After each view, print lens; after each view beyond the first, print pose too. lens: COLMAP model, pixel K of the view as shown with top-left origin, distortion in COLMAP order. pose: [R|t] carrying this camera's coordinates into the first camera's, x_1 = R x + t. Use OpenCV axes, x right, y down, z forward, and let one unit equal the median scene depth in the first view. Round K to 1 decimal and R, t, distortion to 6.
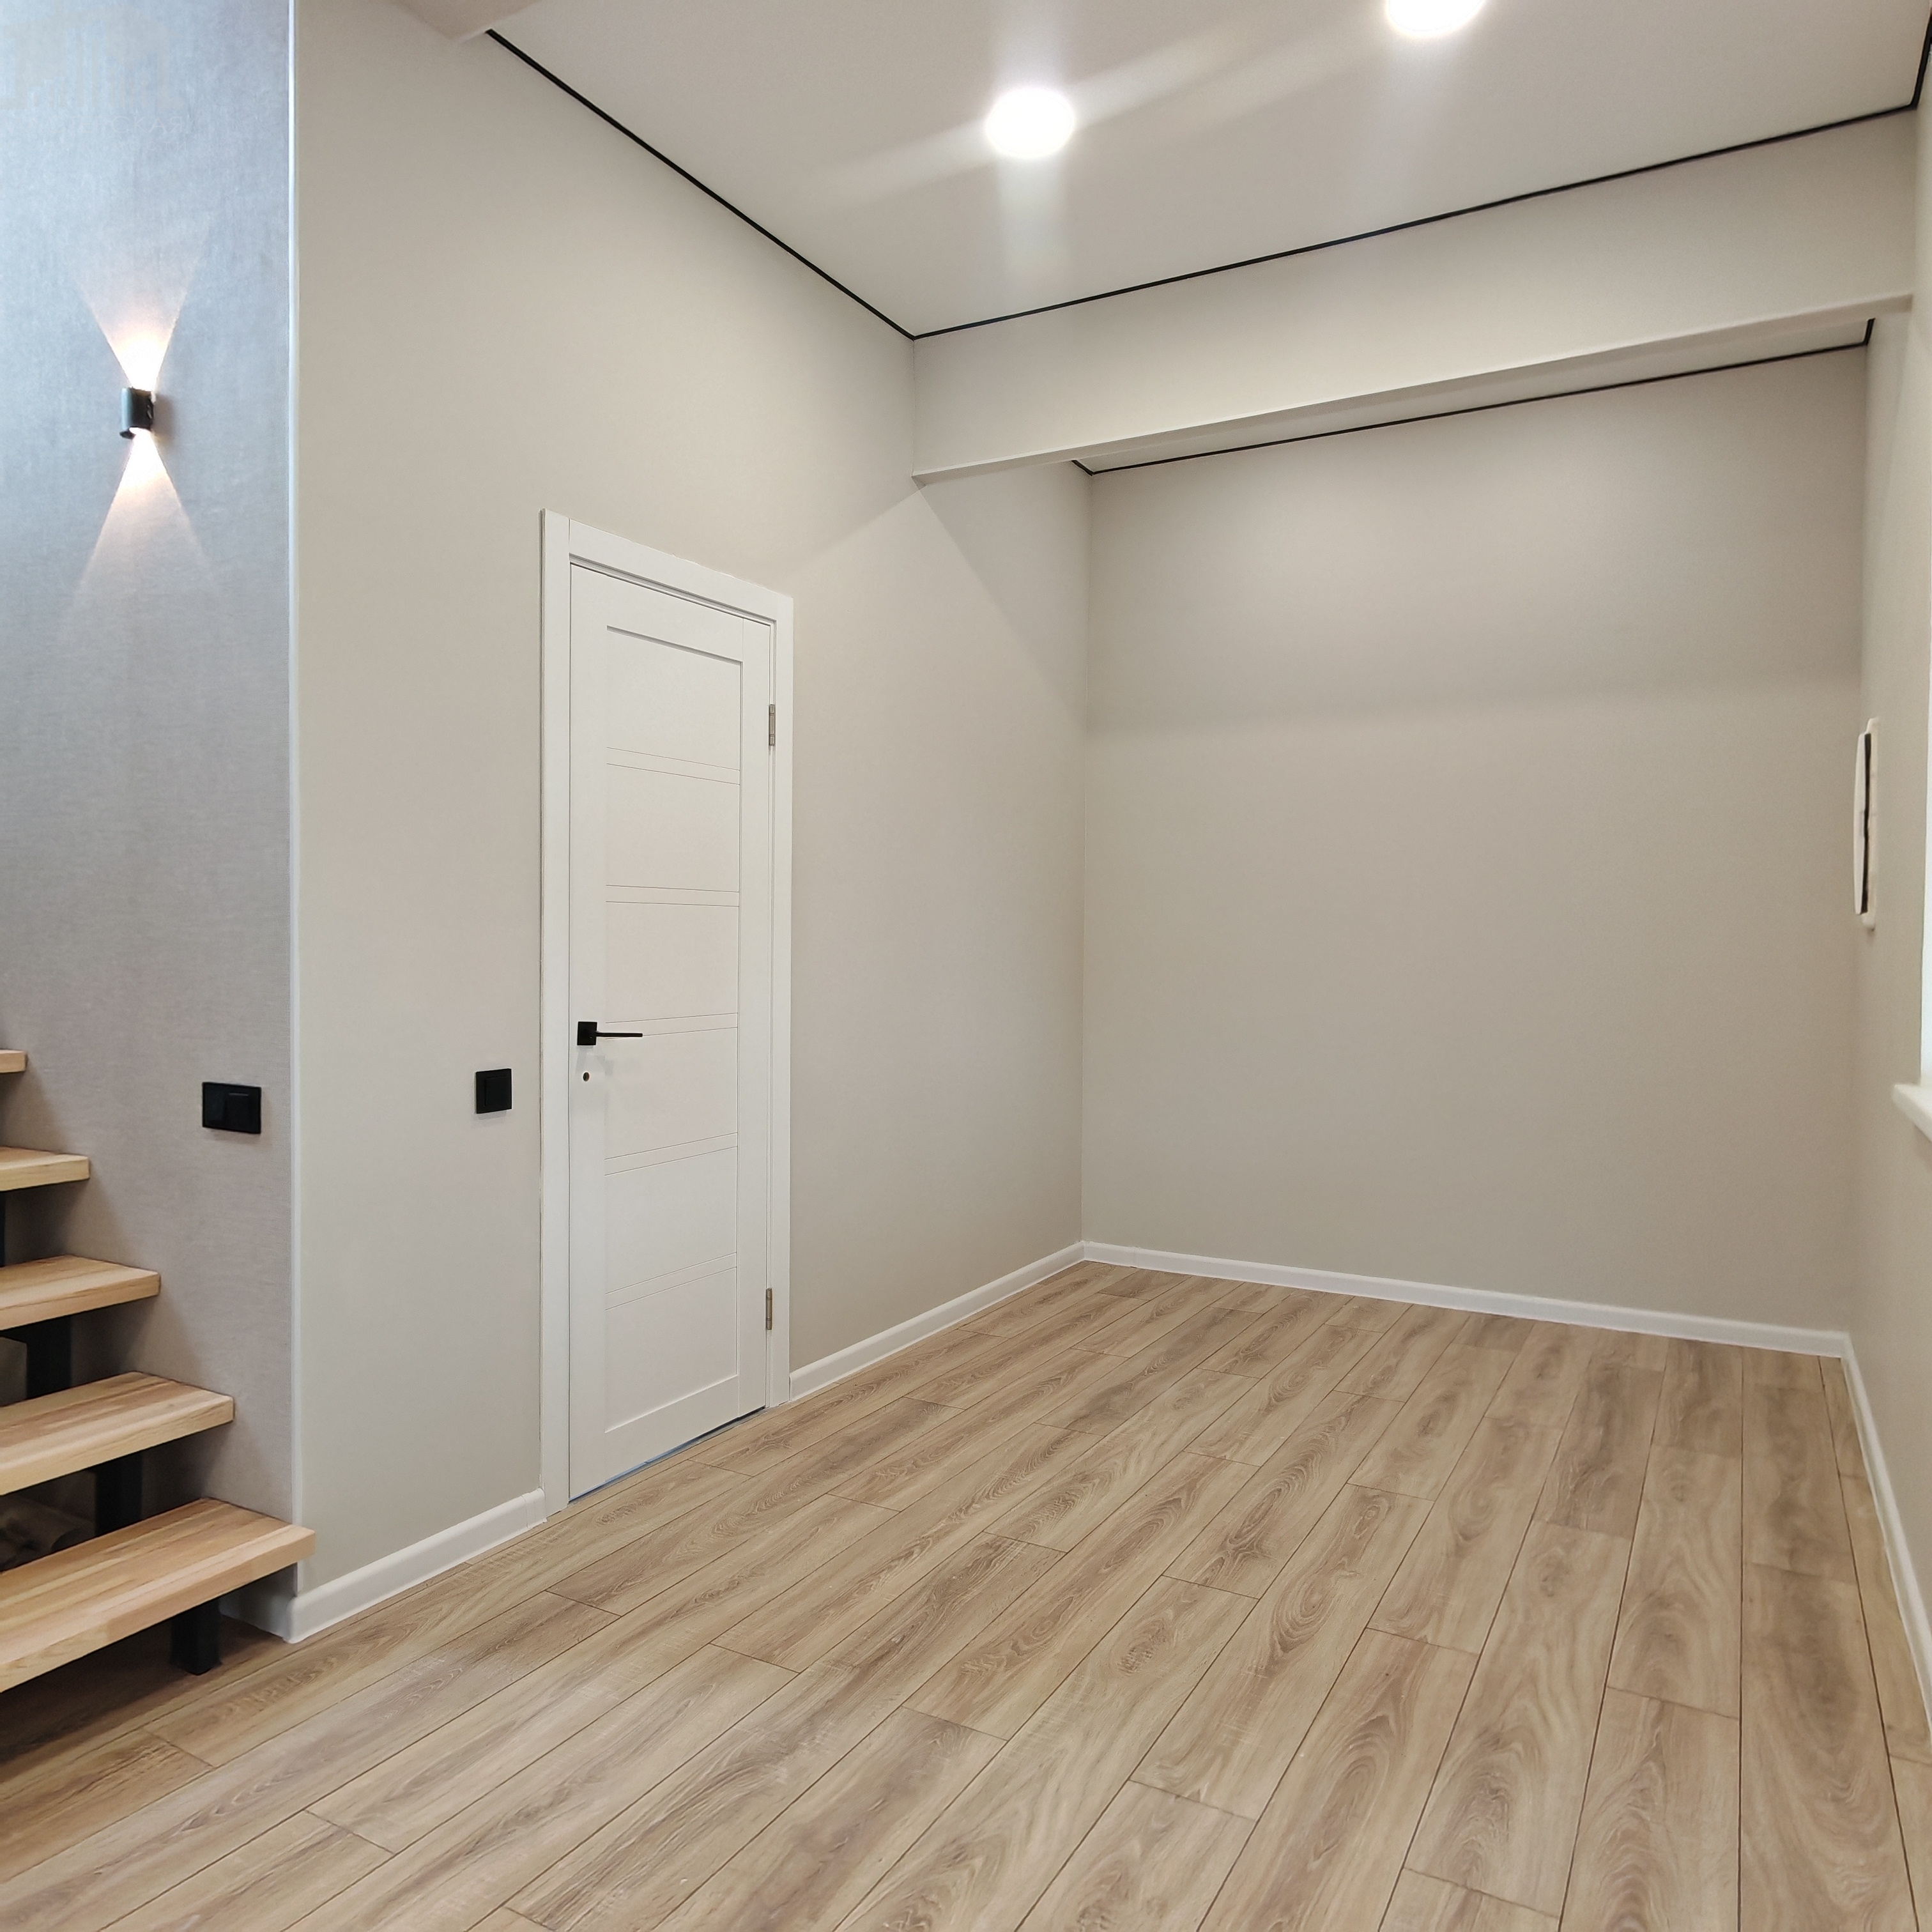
lens RADIAL K [[1404.1, 0, 965.6], [0, 1404.1, 964.2], [0, 0, 1]] dist [0.003721, 0.001563]
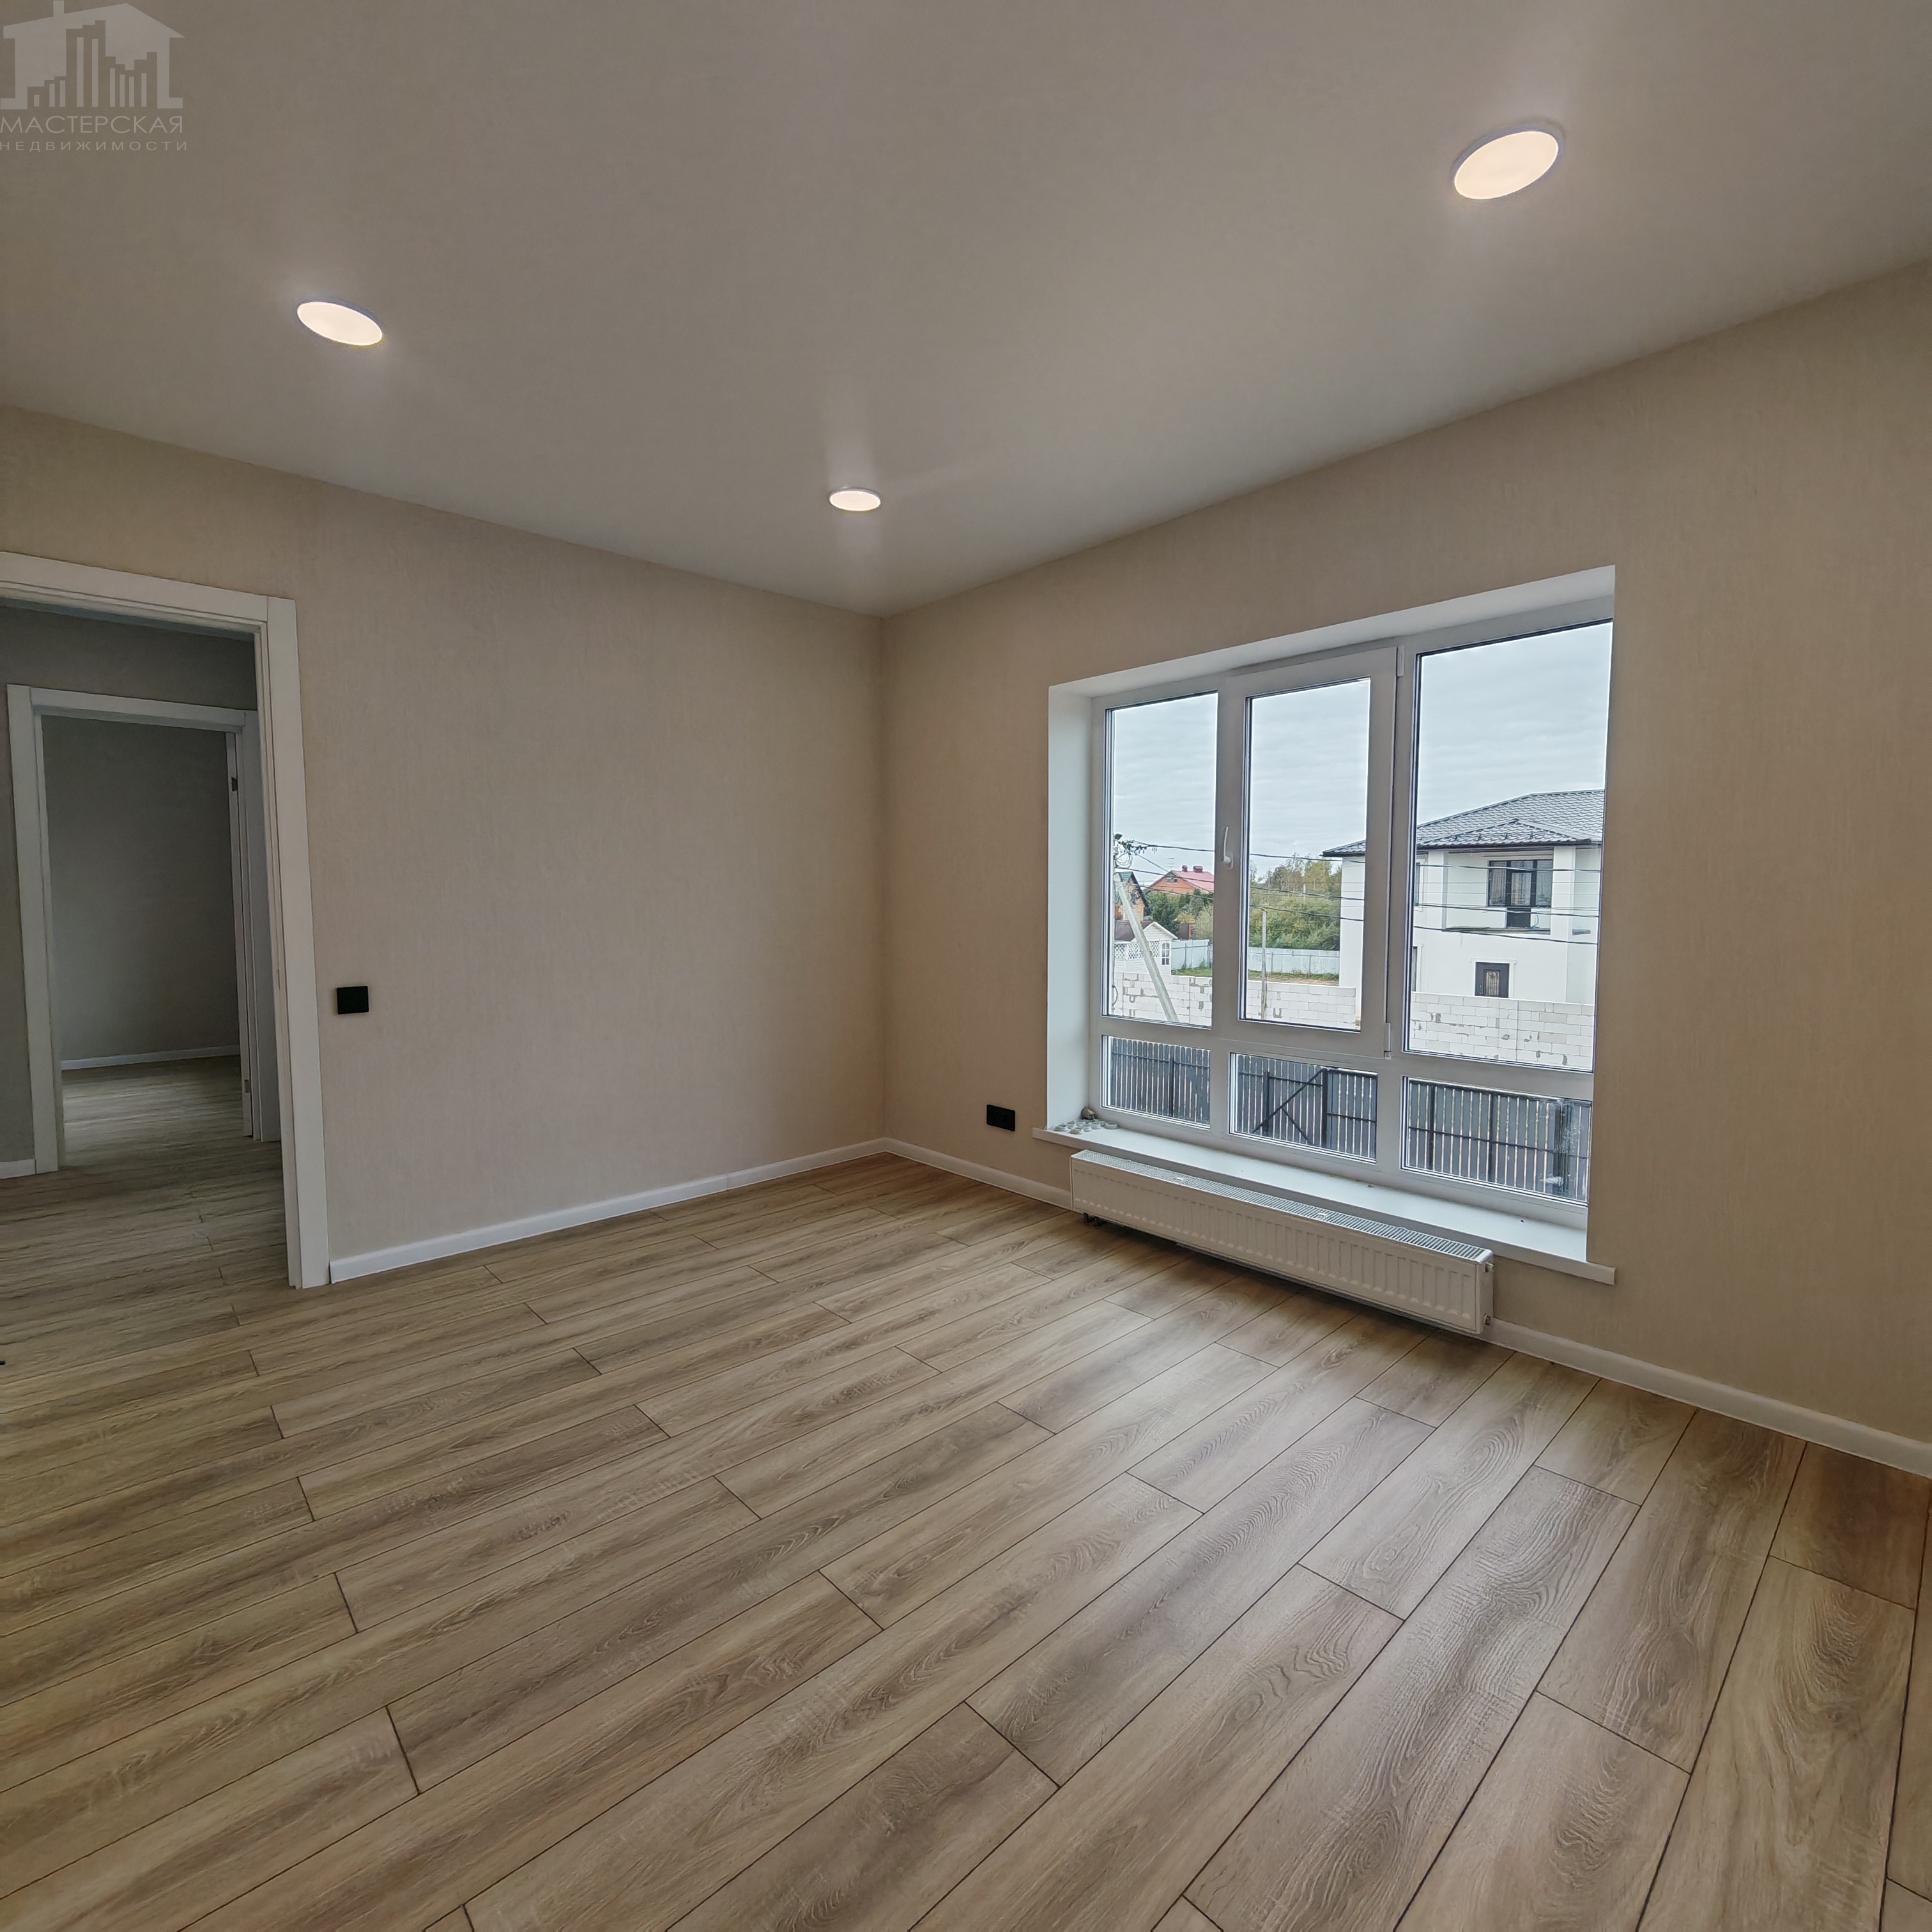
lens RADIAL K [[959.1, 0, 963.9], [0, 959.1, 973.1], [0, 0, 1]] dist [-0.004687, 0.000135]
pose [[-0.949530, -0.033083, 0.311926, -0.992699], [-0.006449, 0.996271, 0.086036, -0.022054], [-0.313609, 0.079682, -0.946203, 1.896563]]
